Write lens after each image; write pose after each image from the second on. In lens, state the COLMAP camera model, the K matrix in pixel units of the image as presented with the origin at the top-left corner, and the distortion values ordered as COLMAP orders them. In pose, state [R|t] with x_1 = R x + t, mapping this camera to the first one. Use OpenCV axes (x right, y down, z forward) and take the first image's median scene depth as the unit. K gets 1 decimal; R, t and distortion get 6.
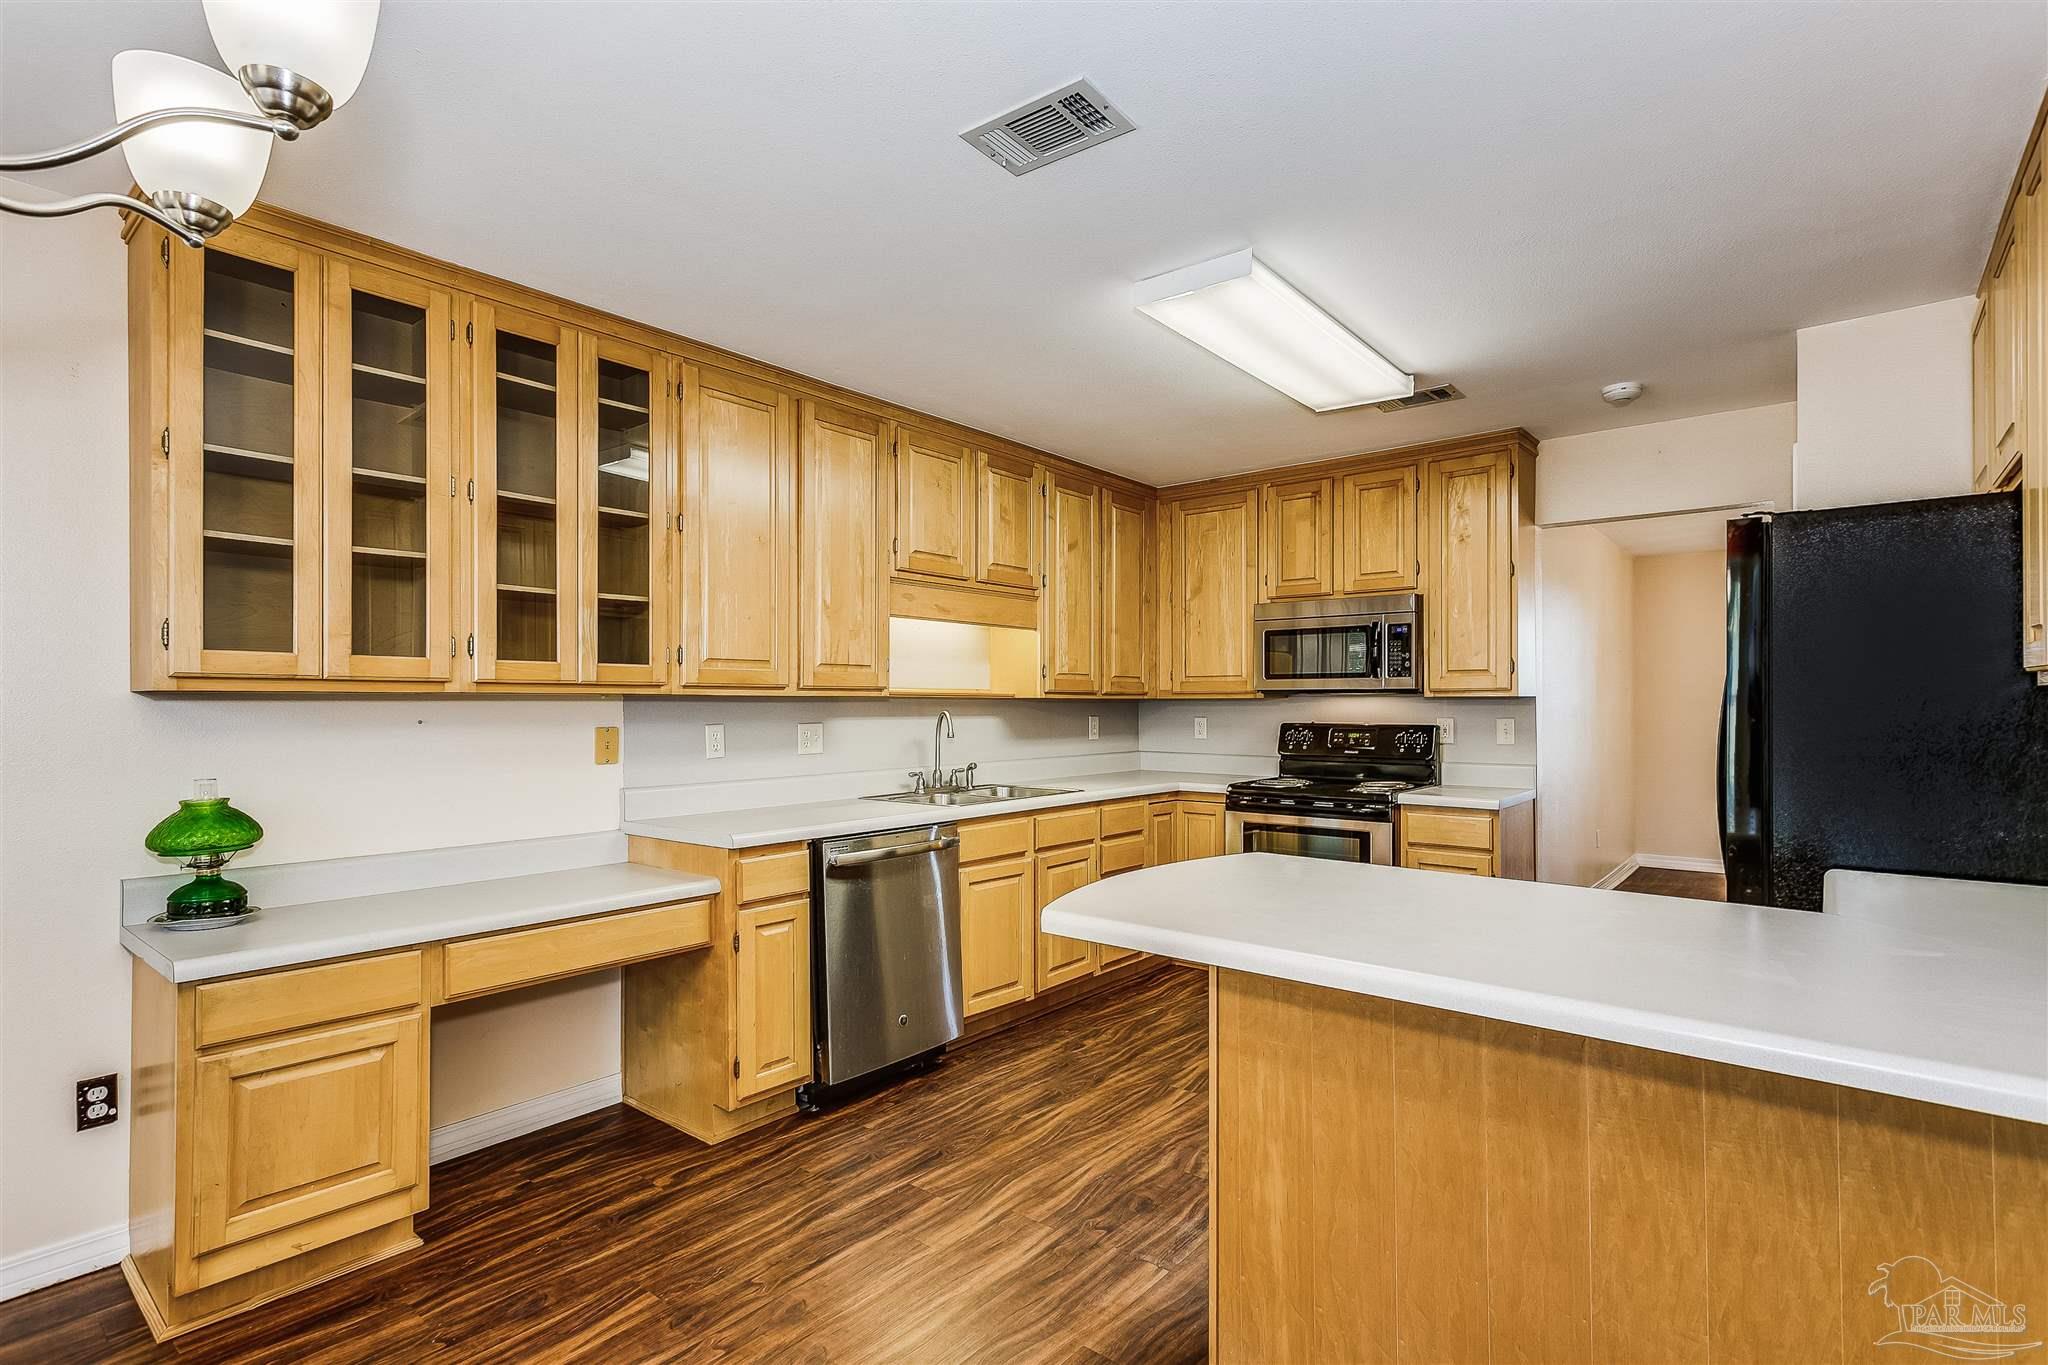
lens RADIAL K [[968.7, 0, 1016.5], [0, 968.7, 680.1], [0, 0, 1]] dist [-0.001555, 0.001409]
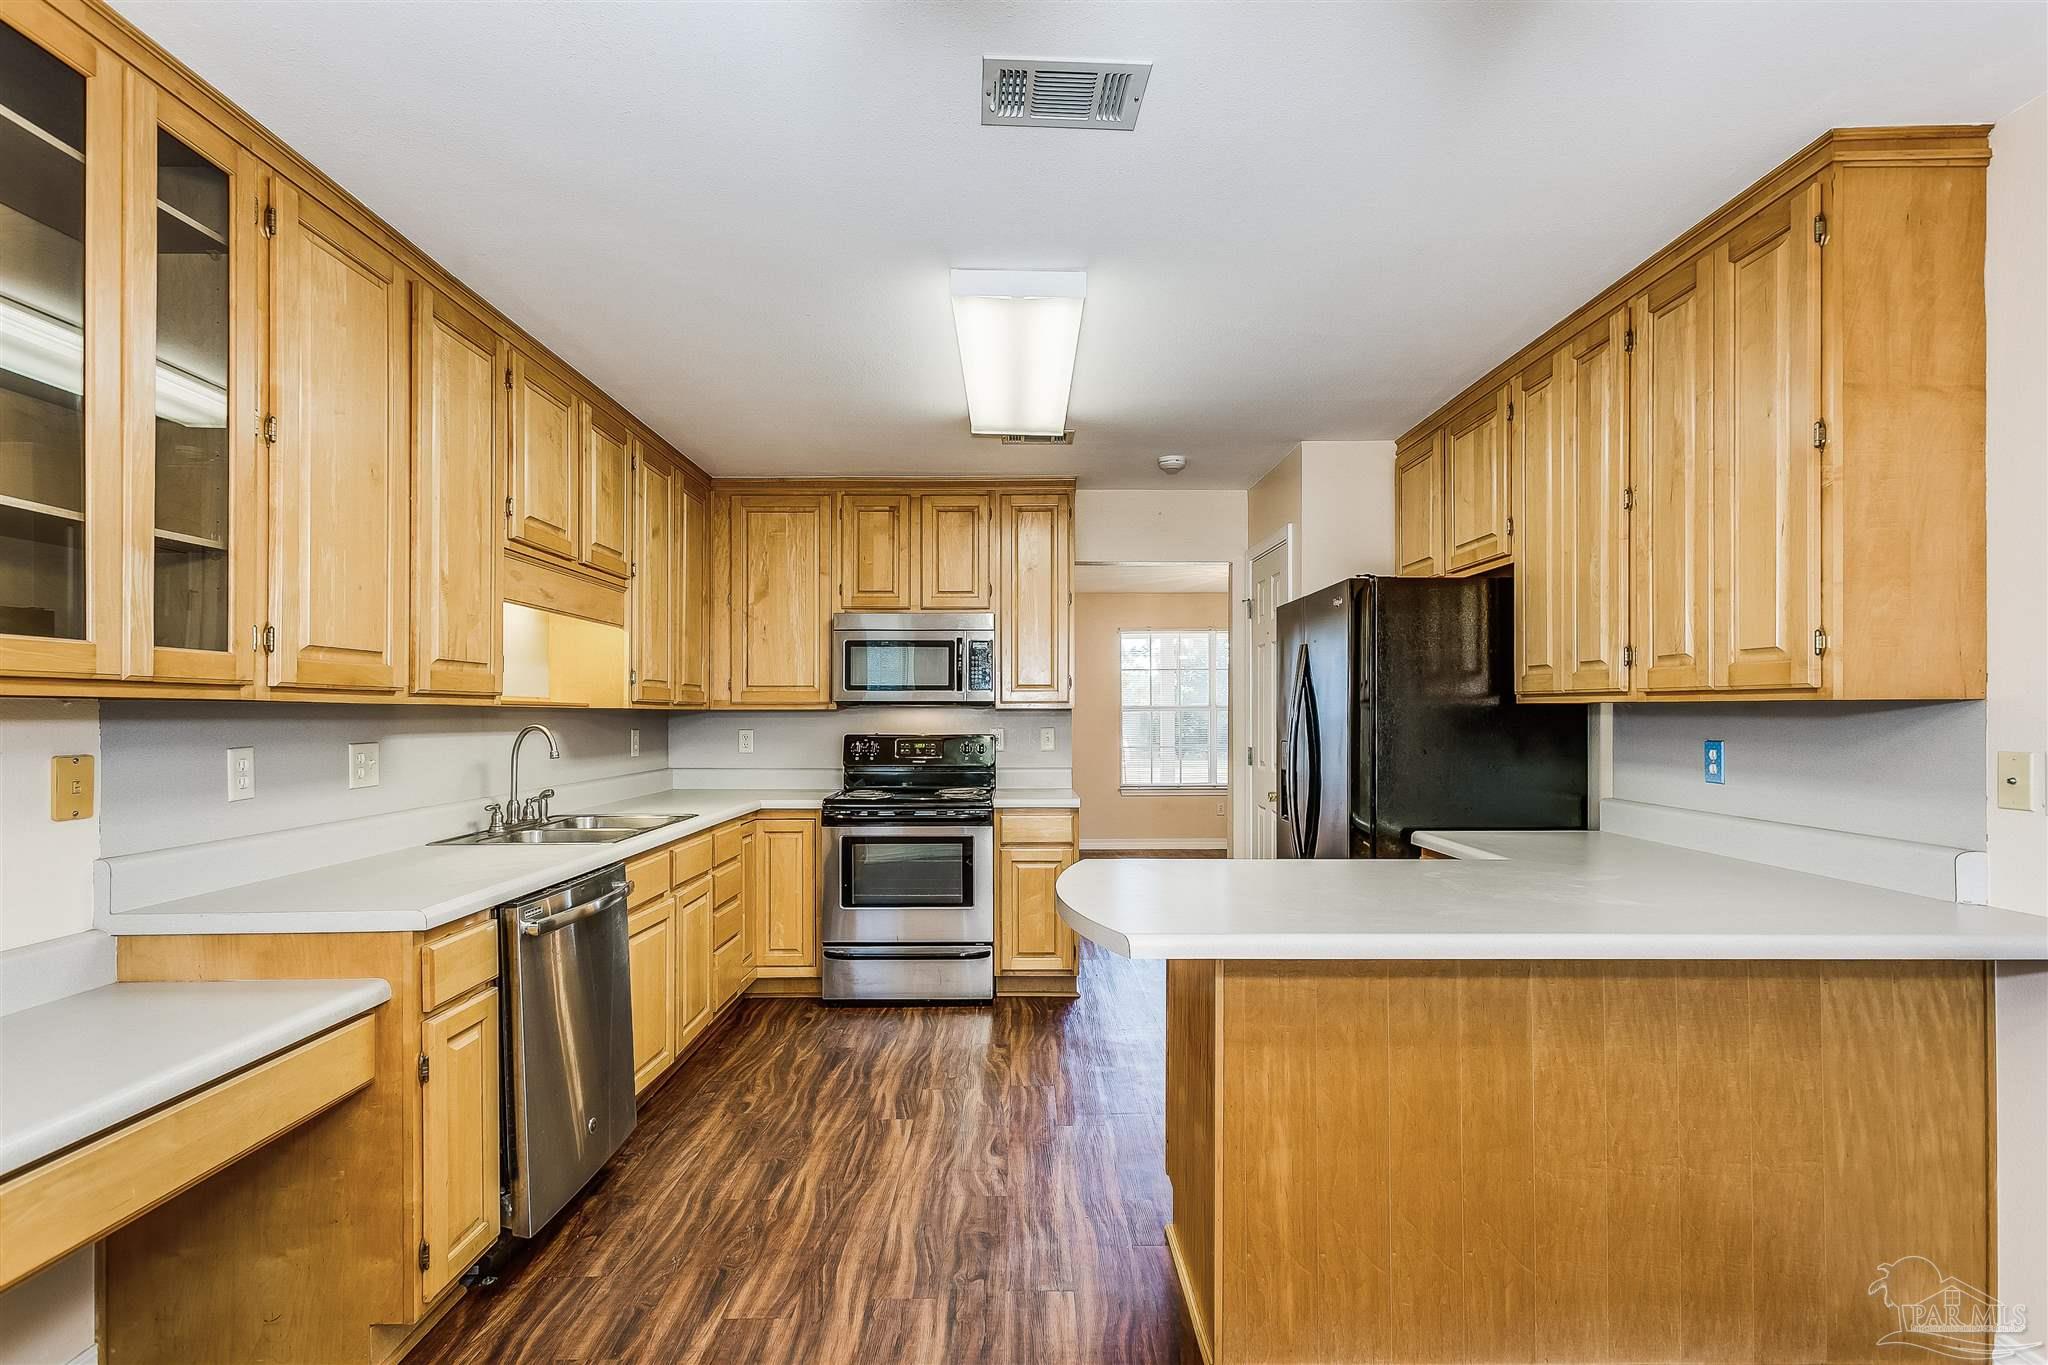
lens RADIAL K [[972.8, 0, 1023.9], [0, 972.8, 691.8], [0, 0, 1]] dist [0.000170, 0.000894]
pose [[0.768953, 0.015125, 0.639126, -0.345888], [-0.015235, 0.999870, -0.005334, 0.004418], [-0.639123, -0.005636, 0.769084, 0.181644]]
